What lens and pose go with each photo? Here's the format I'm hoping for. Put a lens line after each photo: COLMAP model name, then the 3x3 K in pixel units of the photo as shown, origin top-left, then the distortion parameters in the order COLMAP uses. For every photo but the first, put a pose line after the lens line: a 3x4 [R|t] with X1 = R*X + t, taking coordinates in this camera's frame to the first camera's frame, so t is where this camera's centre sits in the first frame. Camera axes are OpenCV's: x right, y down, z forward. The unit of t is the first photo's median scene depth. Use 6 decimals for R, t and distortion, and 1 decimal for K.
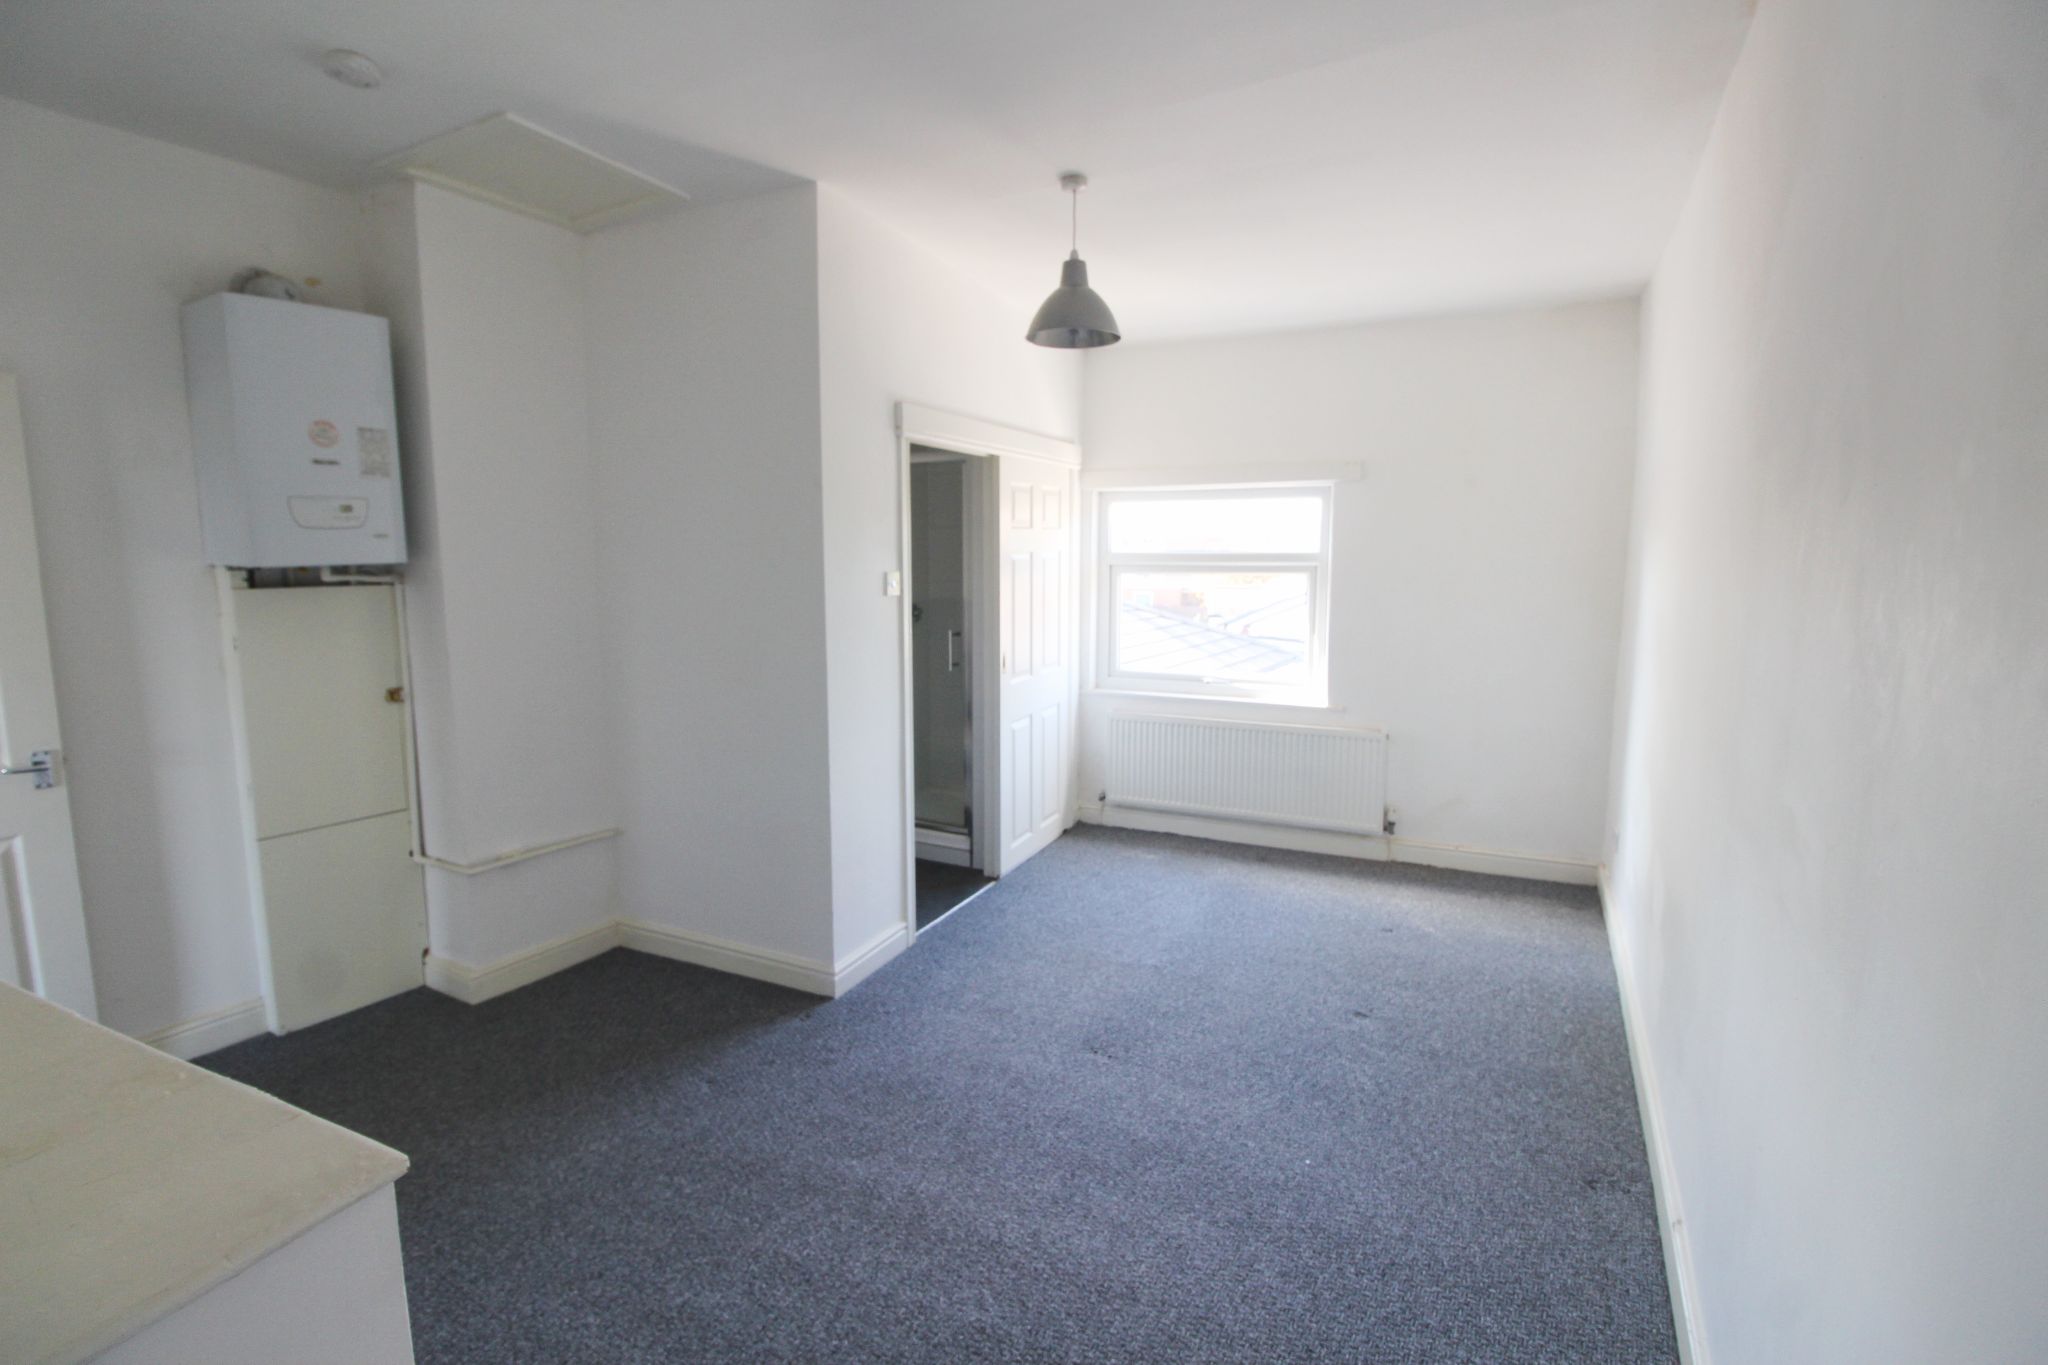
lens RADIAL K [[954.0, 0, 1019.1], [0, 954.0, 664.2], [0, 0, 1]] dist [-0.001120, -0.008792]
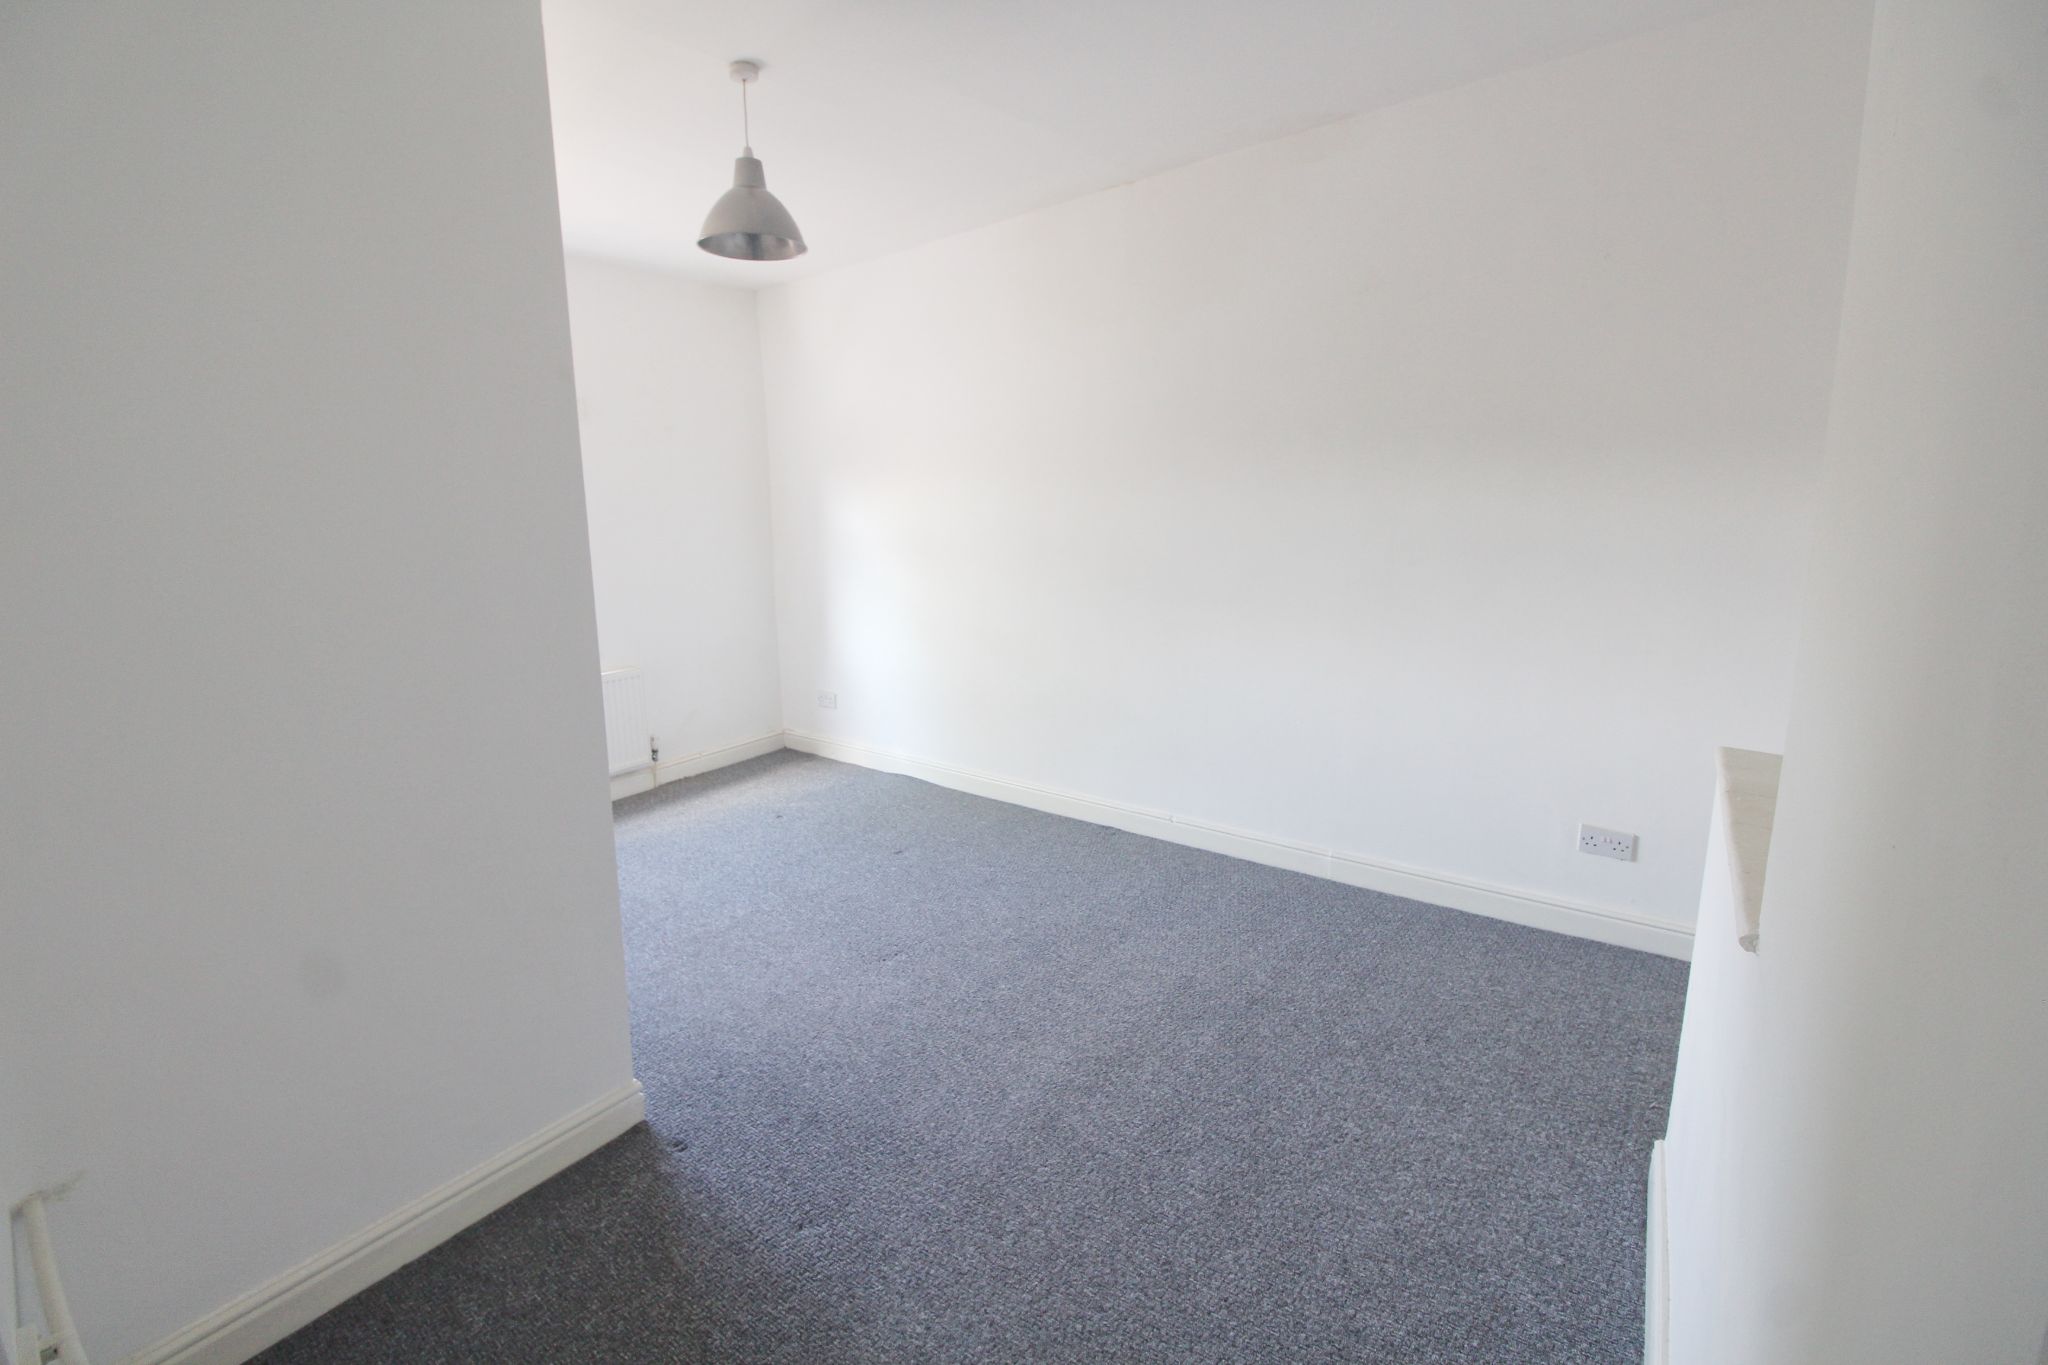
lens RADIAL K [[954.0, 0, 1019.1], [0, 954.0, 664.2], [0, 0, 1]] dist [-0.001120, -0.008792]
pose [[0.162459, -0.177392, 0.970639, -0.803342], [0.136083, 0.978335, 0.156022, -0.053510], [-0.977286, 0.106741, 0.183079, 0.584573]]
